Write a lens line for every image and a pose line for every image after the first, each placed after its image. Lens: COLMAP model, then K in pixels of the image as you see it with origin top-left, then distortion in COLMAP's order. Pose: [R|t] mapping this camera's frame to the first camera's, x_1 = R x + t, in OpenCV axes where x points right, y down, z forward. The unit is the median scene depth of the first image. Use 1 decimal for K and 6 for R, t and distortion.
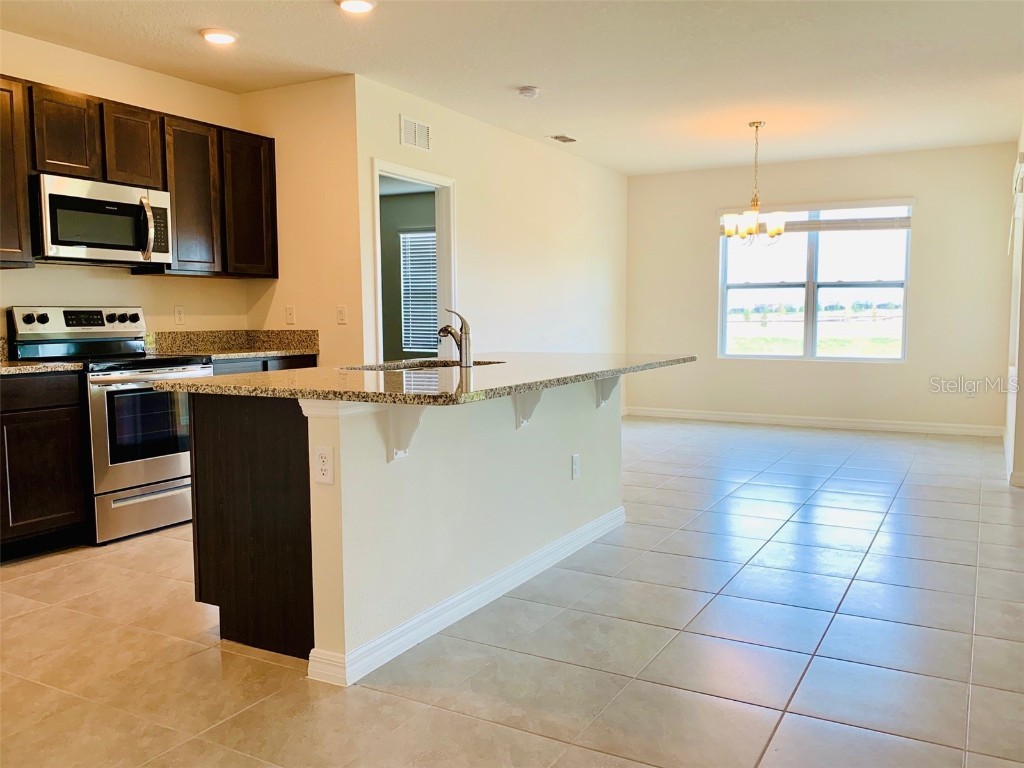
lens RADIAL K [[850.6, 0, 512.0], [0, 850.6, 384.0], [0, 0, 1]] dist [0.014085, 0.001039]
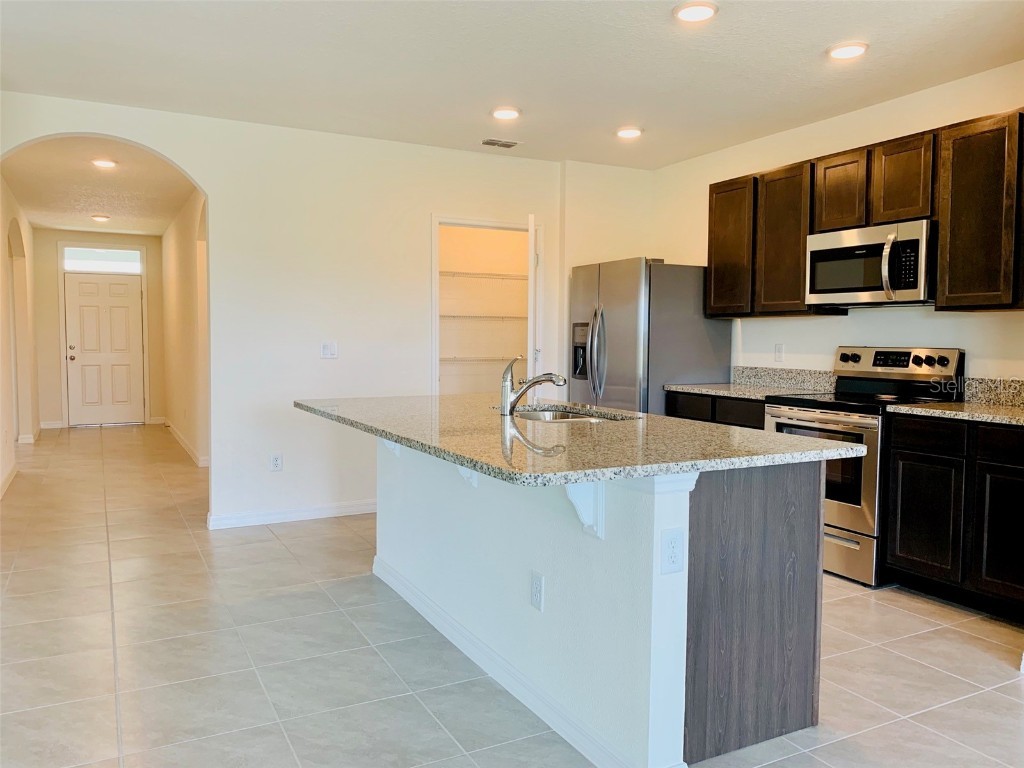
lens RADIAL K [[776.7, 0, 512.0], [0, 776.7, 384.0], [0, 0, 1]] dist [0.113236, -0.225446]
pose [[-0.542248, 0.055526, -0.838382, 0.522068], [-0.070554, 0.991281, 0.111285, -0.118332], [0.837251, 0.119495, -0.533602, 1.111341]]
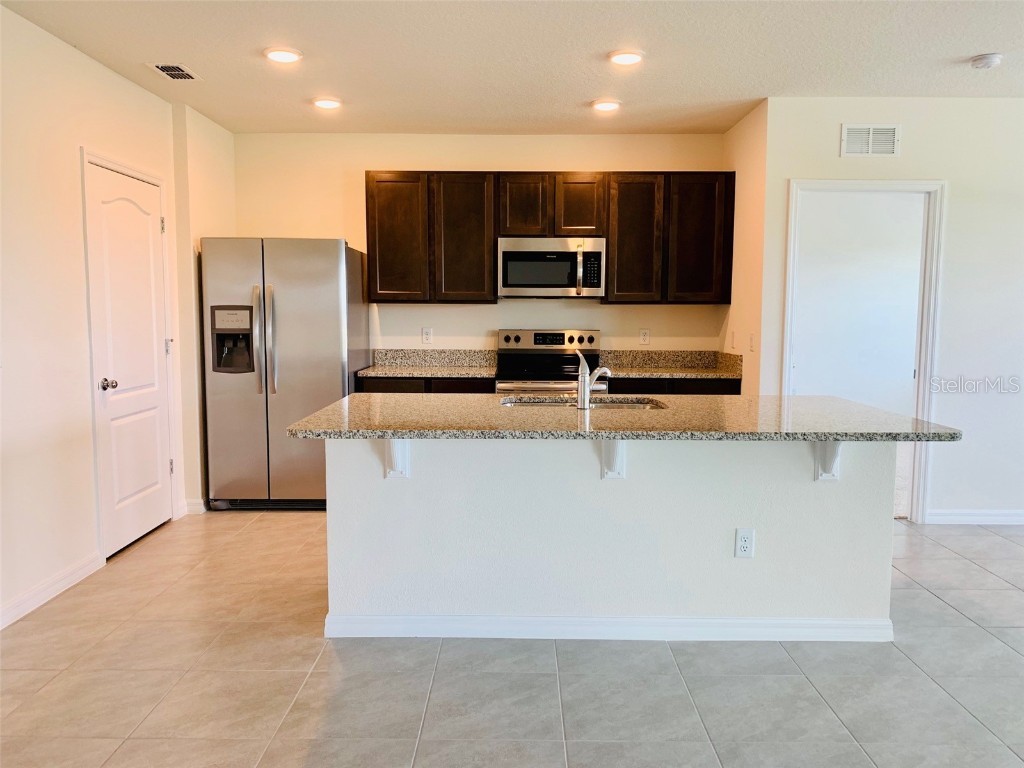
lens RADIAL K [[782.6, 0, 512.0], [0, 782.6, 384.0], [0, 0, 1]] dist [0.036923, -0.044695]
pose [[0.487870, 0.091063, -0.868154, 0.533770], [-0.079968, 0.995024, 0.059431, -0.073674], [0.869246, 0.040430, 0.492724, 0.344377]]
